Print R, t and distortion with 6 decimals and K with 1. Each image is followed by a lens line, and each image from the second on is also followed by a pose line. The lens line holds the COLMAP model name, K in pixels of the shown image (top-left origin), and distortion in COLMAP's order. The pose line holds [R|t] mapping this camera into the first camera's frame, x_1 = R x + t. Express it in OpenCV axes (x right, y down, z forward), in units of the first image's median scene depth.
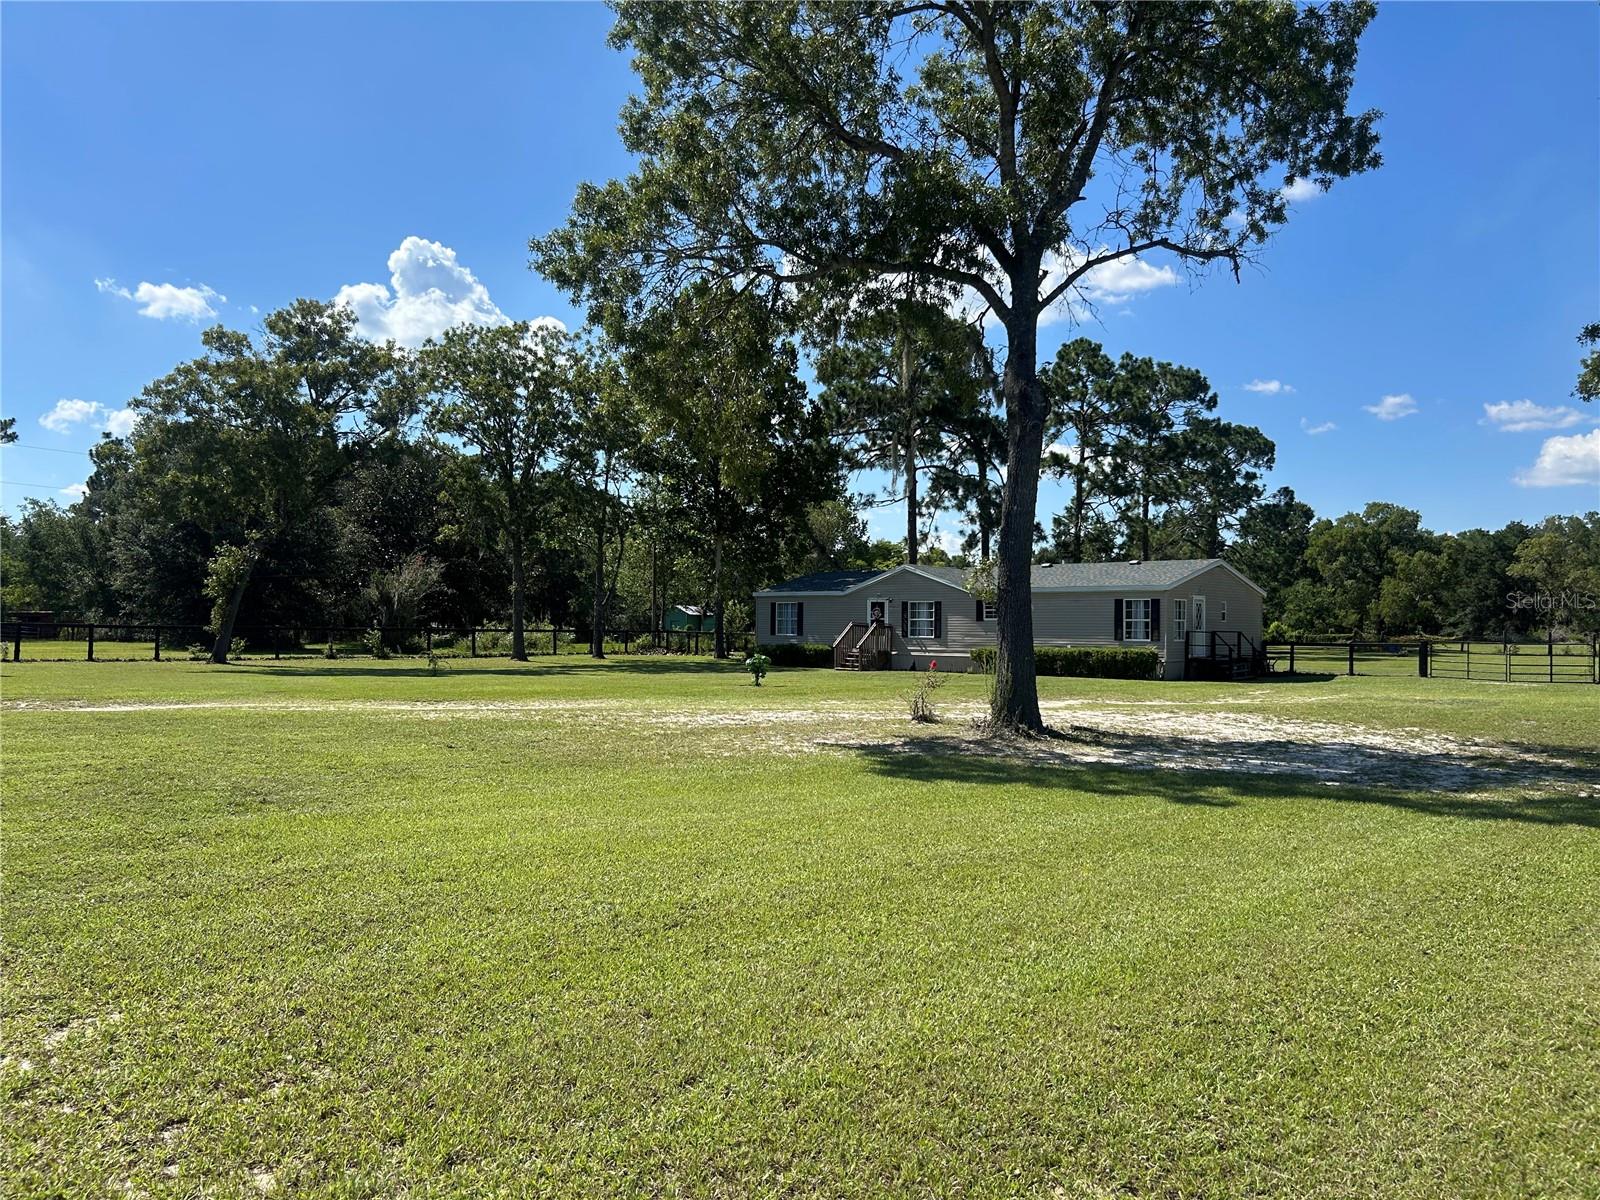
lens RADIAL K [[1323.3, 0, 744.7], [0, 1323.3, 603.9], [0, 0, 1]] dist [0.078668, -0.093708]
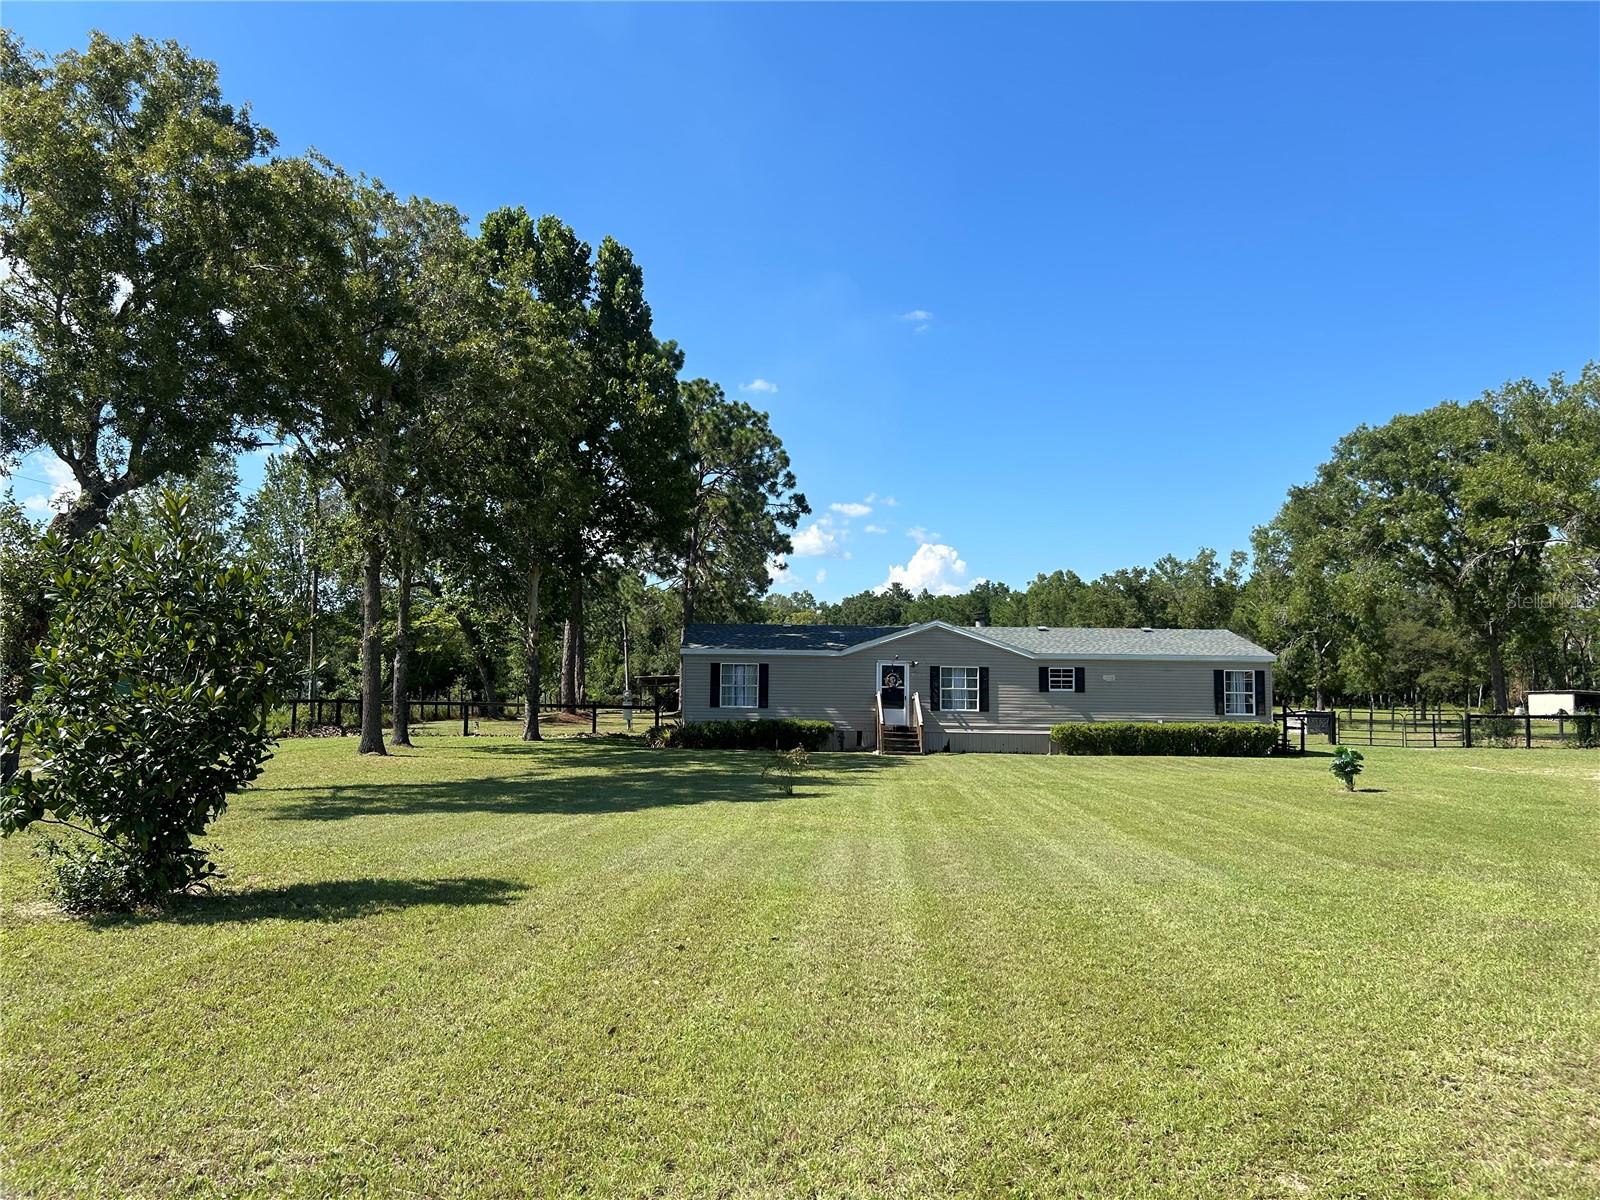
lens RADIAL K [[1323.3, 0, 800.4], [0, 1323.3, 596.7], [0, 0, 1]] dist [0.078668, -0.093708]
pose [[0.733854, 0.050636, 0.677418, -0.501048], [-0.017599, 0.998300, -0.055557, 0.002041], [-0.679080, 0.028849, 0.733497, 0.462984]]
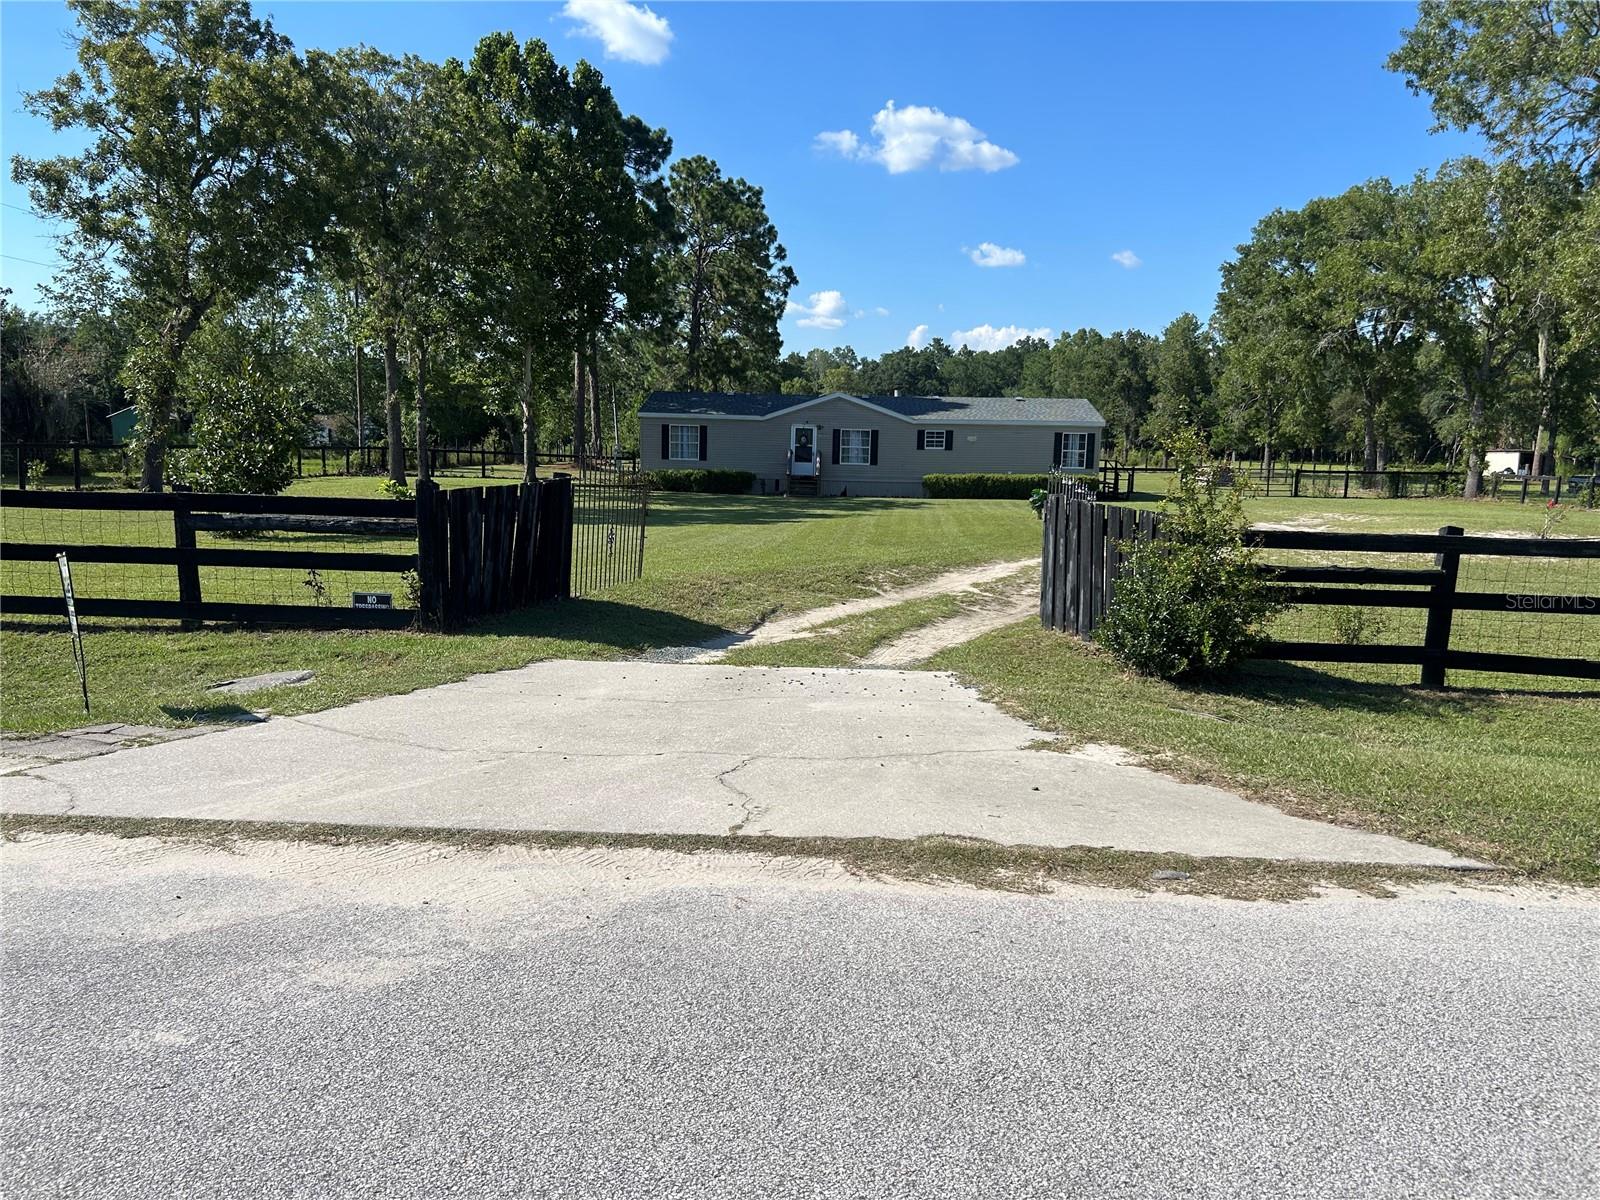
lens RADIAL K [[1323.3, 0, 801.8], [0, 1323.3, 636.2], [0, 0, 1]] dist [0.078668, -0.093708]
pose [[0.768877, -0.081604, 0.634168, -0.581229], [-0.027453, 0.986695, 0.160250, -0.007420], [-0.638808, -0.140622, 0.756406, 0.209400]]
